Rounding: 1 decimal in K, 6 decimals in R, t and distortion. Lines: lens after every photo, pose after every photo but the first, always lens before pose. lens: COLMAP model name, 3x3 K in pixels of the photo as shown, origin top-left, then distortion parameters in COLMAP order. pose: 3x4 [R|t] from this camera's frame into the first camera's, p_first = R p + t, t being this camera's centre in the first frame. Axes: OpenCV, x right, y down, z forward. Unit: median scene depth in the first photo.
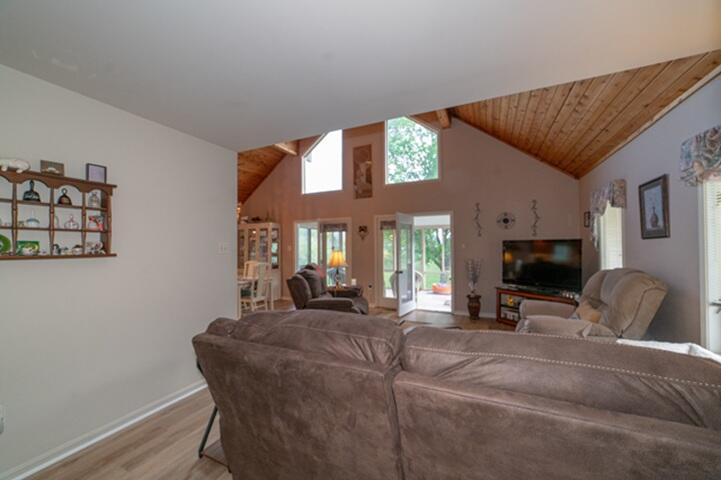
lens RADIAL K [[279.0, 0, 360.3], [0, 279.0, 247.4], [0, 0, 1]] dist [0.000097, 0.000003]
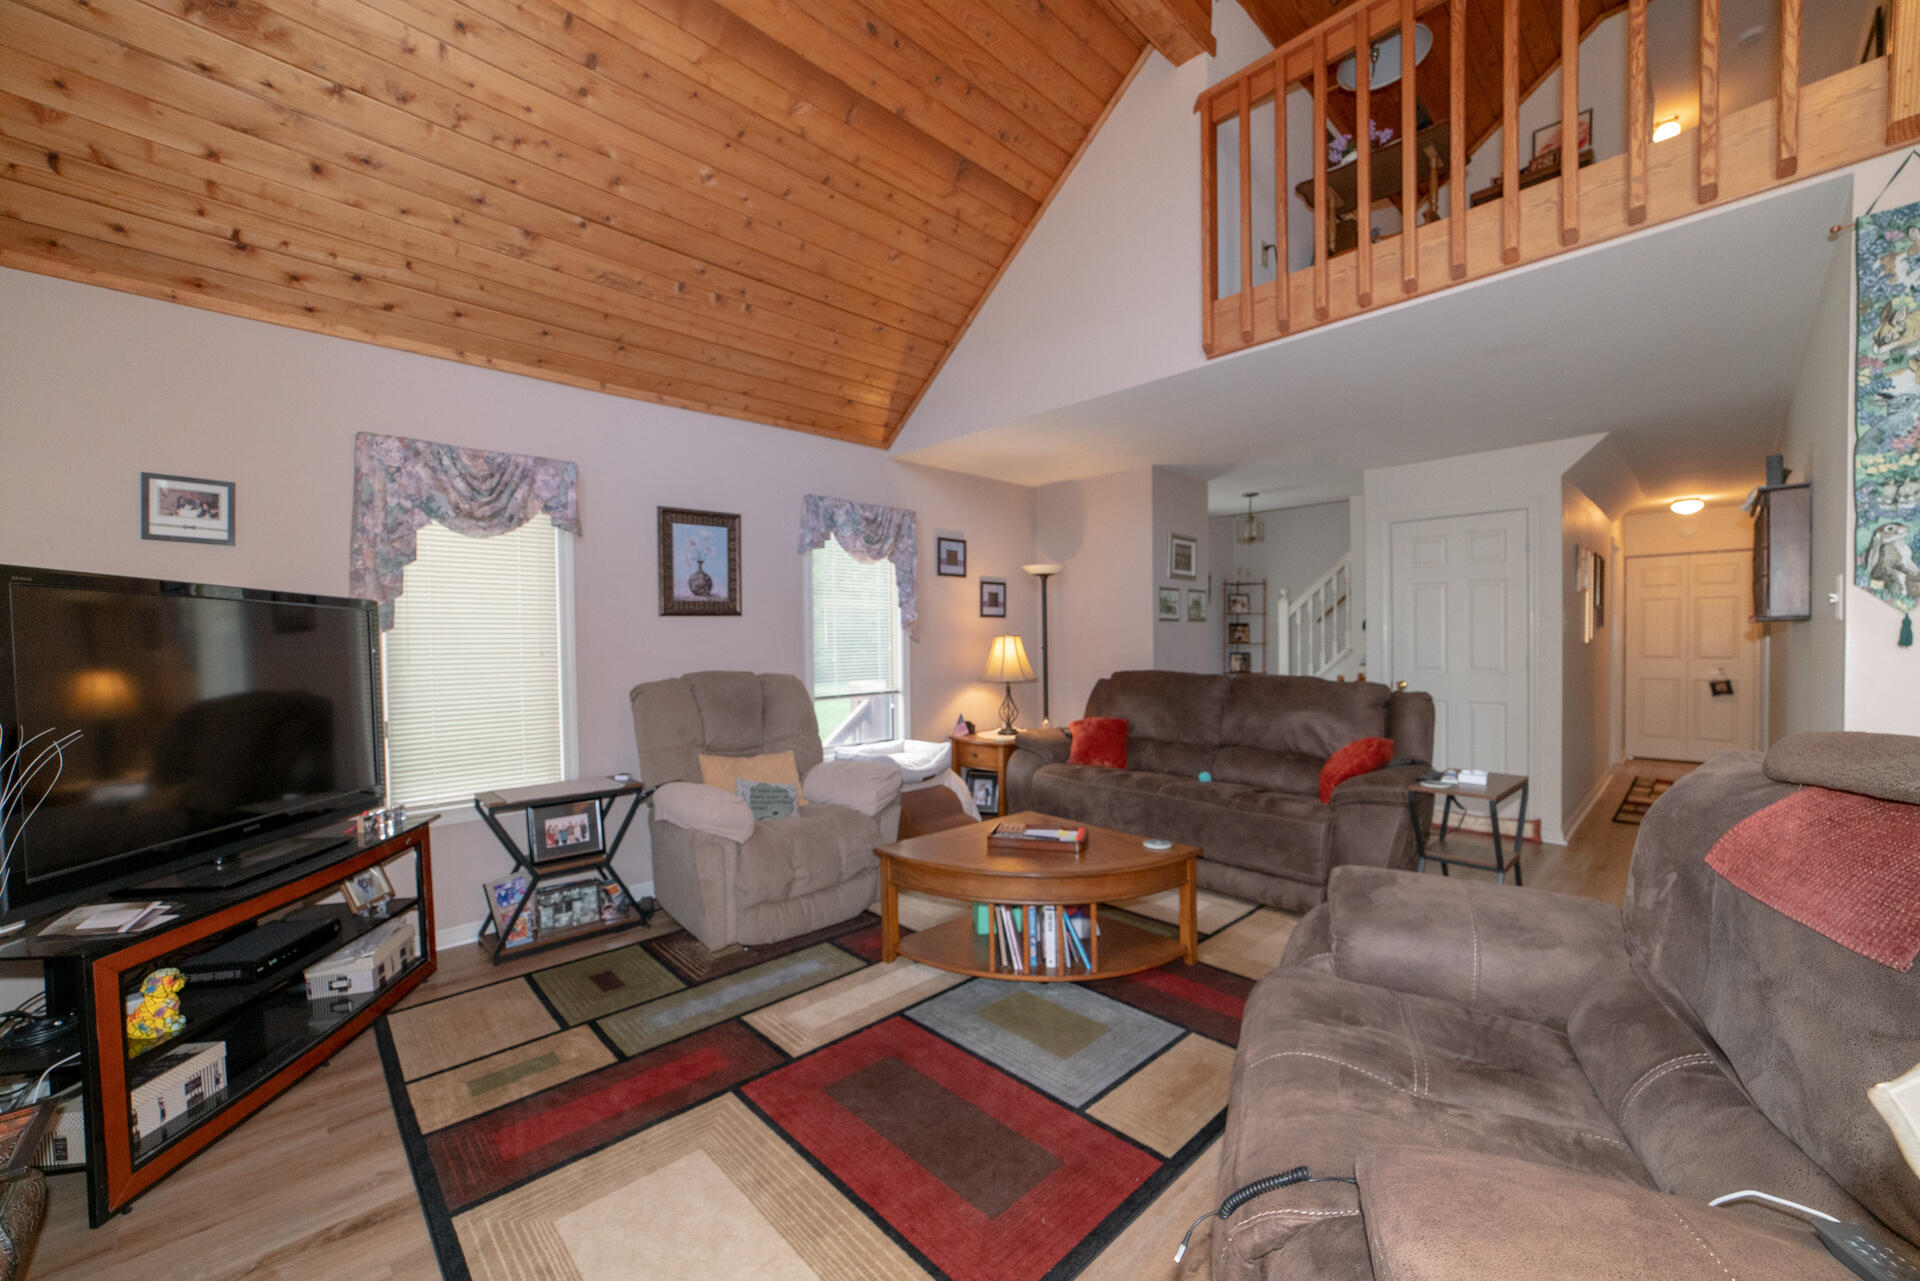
lens RADIAL K [[742.4, 0, 960.9], [0, 742.4, 654.0], [0, 0, 1]] dist [-0.020162, 0.009572]
pose [[-0.929509, 0.013299, 0.368559, 0.013219], [0.019794, 0.999708, 0.013847, 0.017445], [-0.368267, 0.020166, -0.929501, 1.160316]]
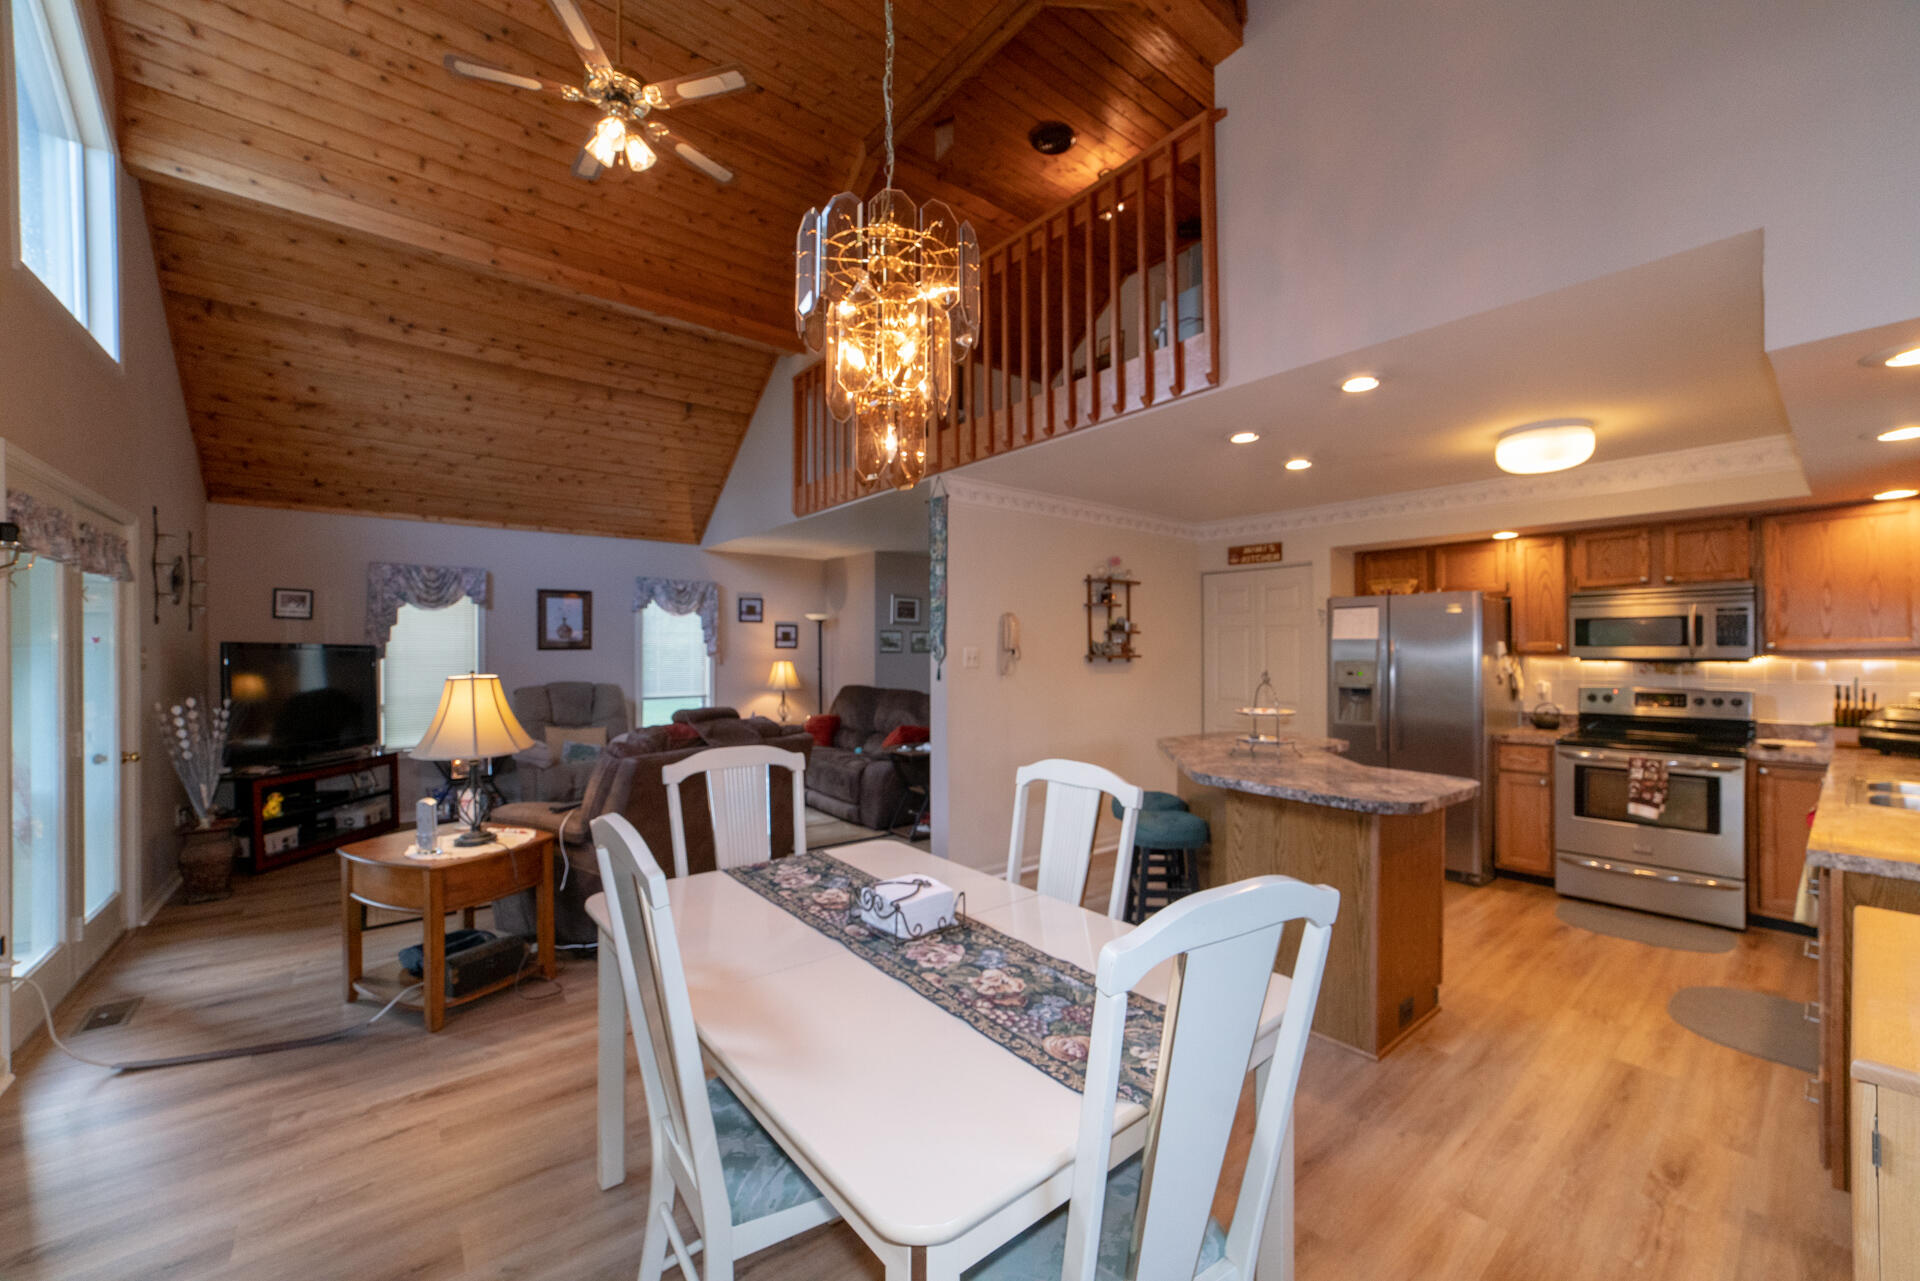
lens RADIAL K [[742.4, 0, 960.9], [0, 742.4, 654.0], [0, 0, 1]] dist [-0.020162, 0.009572]
pose [[-0.895222, 0.008534, 0.445538, -0.711826], [0.007694, 0.999964, -0.003693, 0.001420], [-0.445553, 0.000122, -0.895255, 1.430502]]
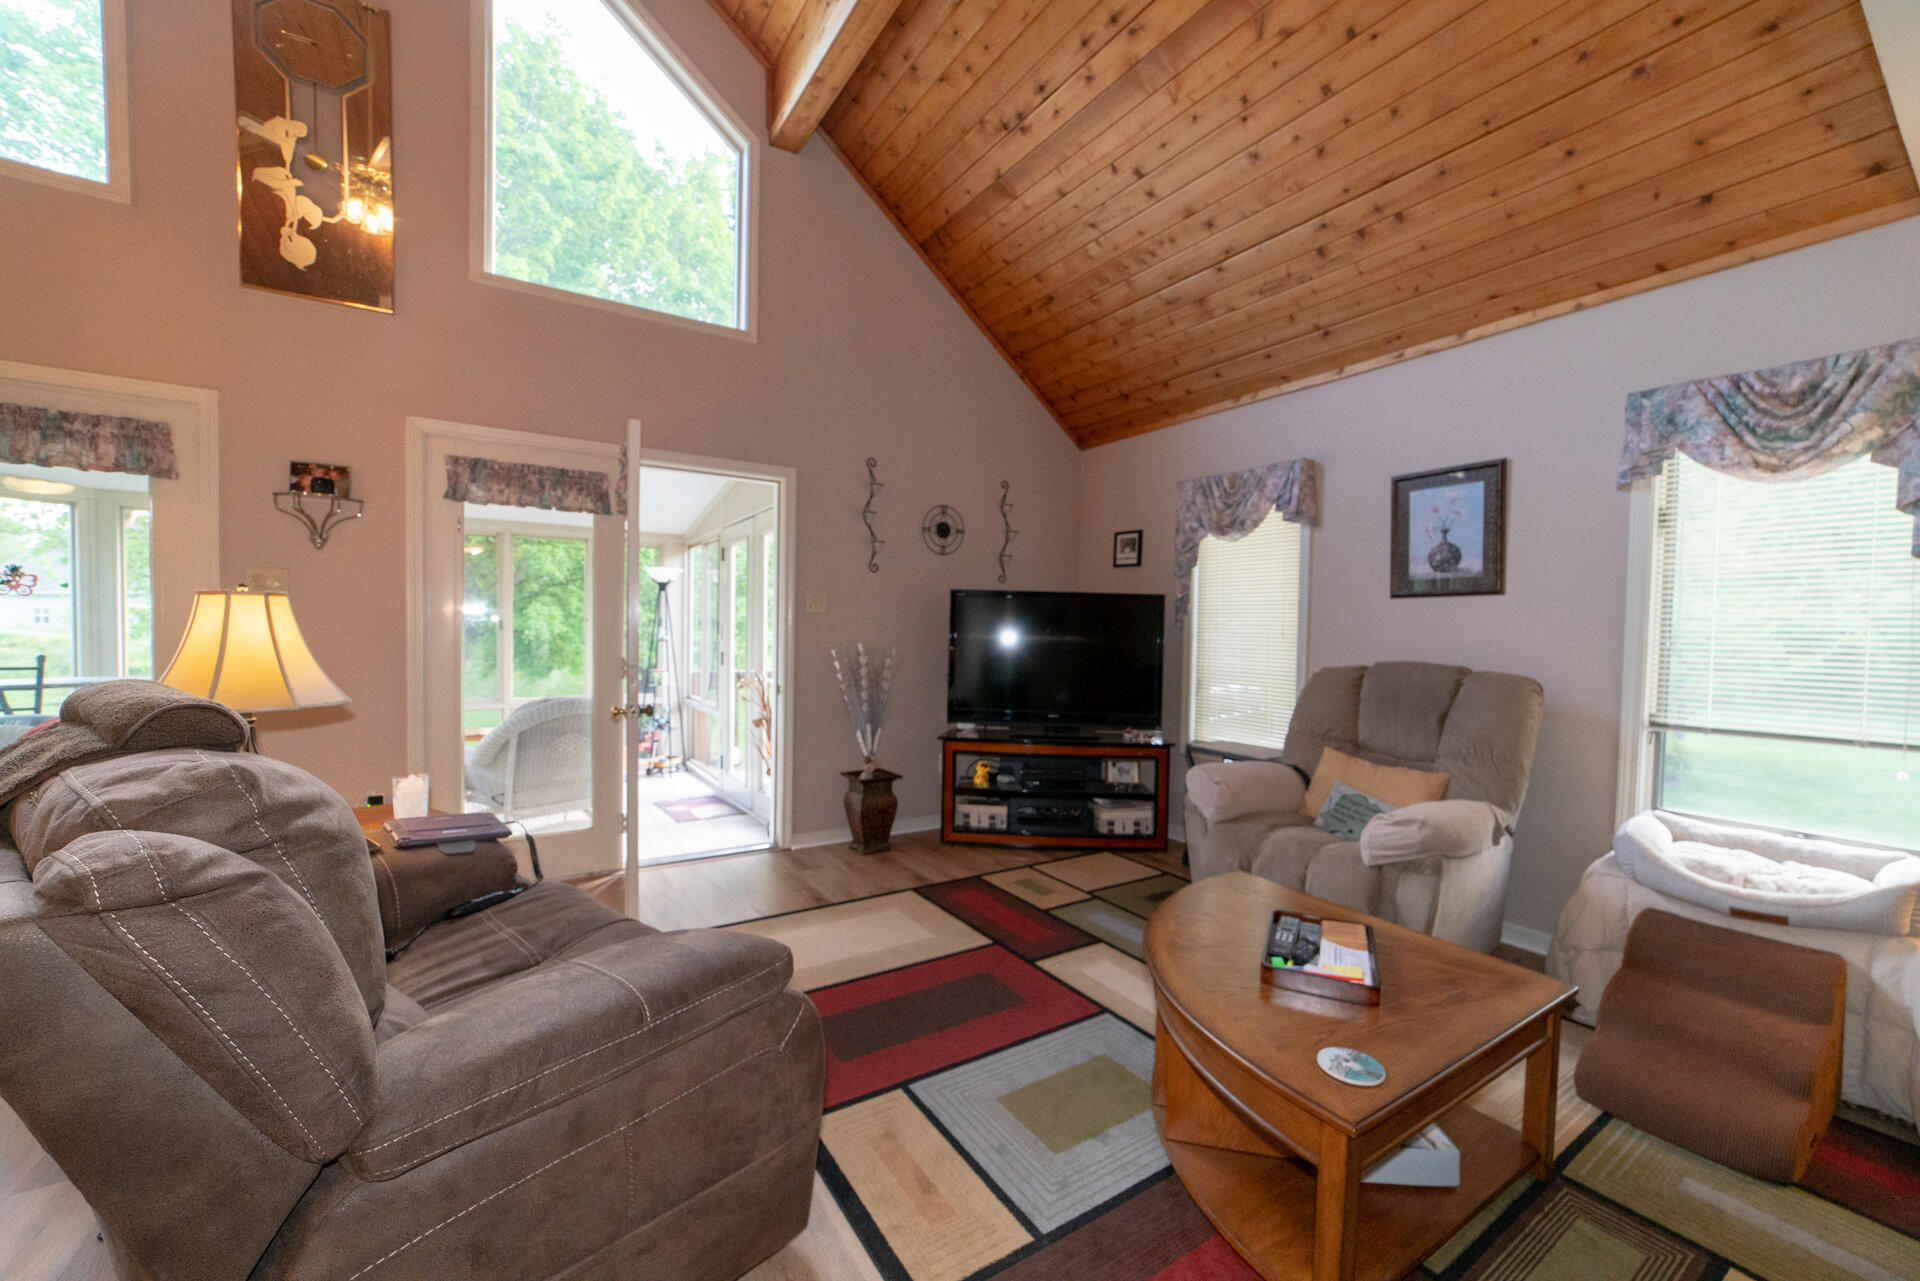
lens RADIAL K [[742.4, 0, 960.9], [0, 742.4, 654.0], [0, 0, 1]] dist [-0.020162, 0.009572]
pose [[0.535448, -0.011853, 0.844485, -0.214353], [-0.024727, 0.999253, 0.029704, 0.024399], [-0.844206, -0.036786, 0.534755, 0.539093]]
